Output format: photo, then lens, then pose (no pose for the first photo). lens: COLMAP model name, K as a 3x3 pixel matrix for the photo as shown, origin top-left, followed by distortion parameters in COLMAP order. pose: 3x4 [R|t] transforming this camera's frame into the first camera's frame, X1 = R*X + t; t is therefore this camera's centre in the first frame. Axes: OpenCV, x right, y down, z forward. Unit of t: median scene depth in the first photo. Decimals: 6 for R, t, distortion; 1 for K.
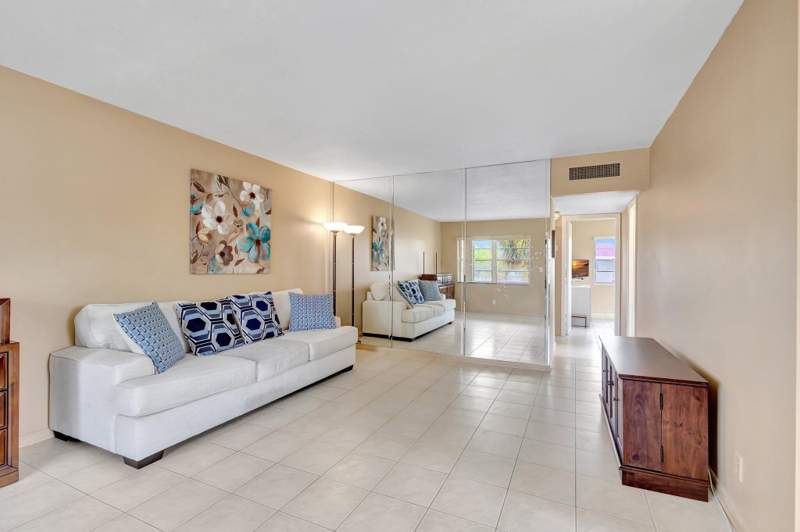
lens RADIAL K [[367.1, 0, 403.5], [0, 367.1, 268.2], [0, 0, 1]] dist [0.005695, -0.002868]
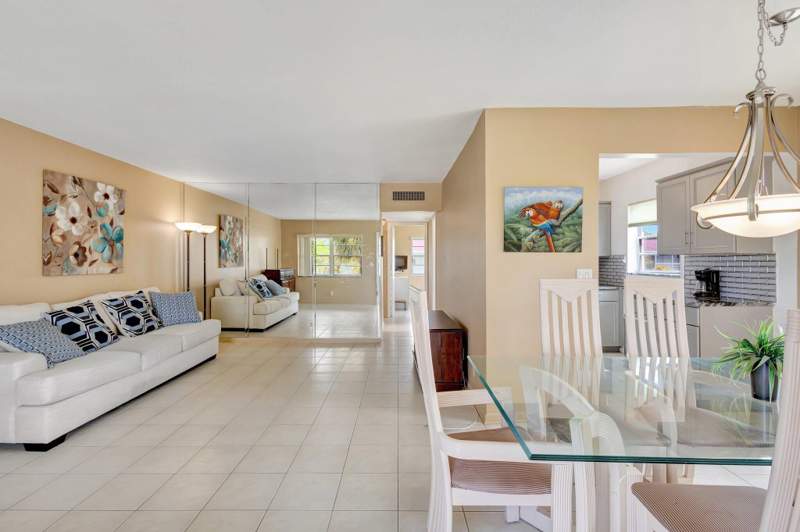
lens RADIAL K [[367.1, 0, 398.1], [0, 367.1, 259.4], [0, 0, 1]] dist [0.005695, -0.002868]
pose [[0.905012, -0.005099, 0.425356, -0.120221], [0.007188, 0.999969, -0.003307, -0.016012], [-0.425326, 0.006051, 0.905020, -0.259272]]
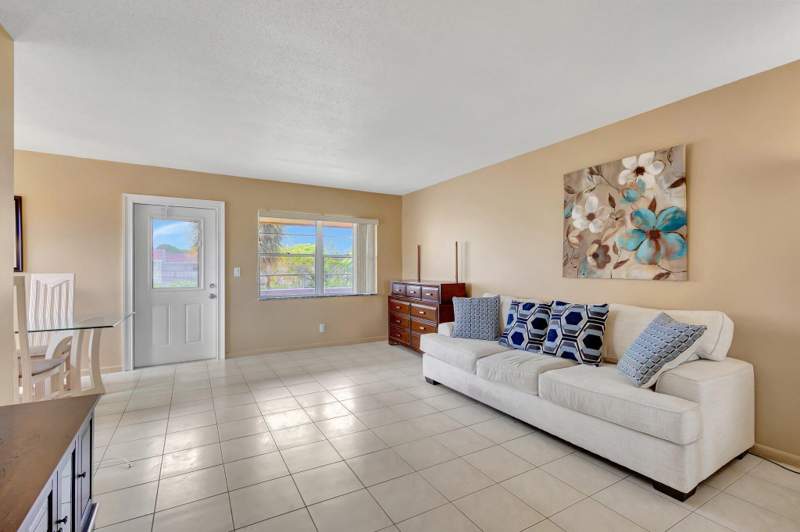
lens RADIAL K [[367.1, 0, 402.6], [0, 367.1, 267.2], [0, 0, 1]] dist [0.005695, -0.002868]
pose [[-0.577502, -0.009282, -0.816336, 0.453517], [-0.007191, 0.999954, -0.006283, -0.001788], [0.816357, 0.002242, -0.577543, 1.063629]]
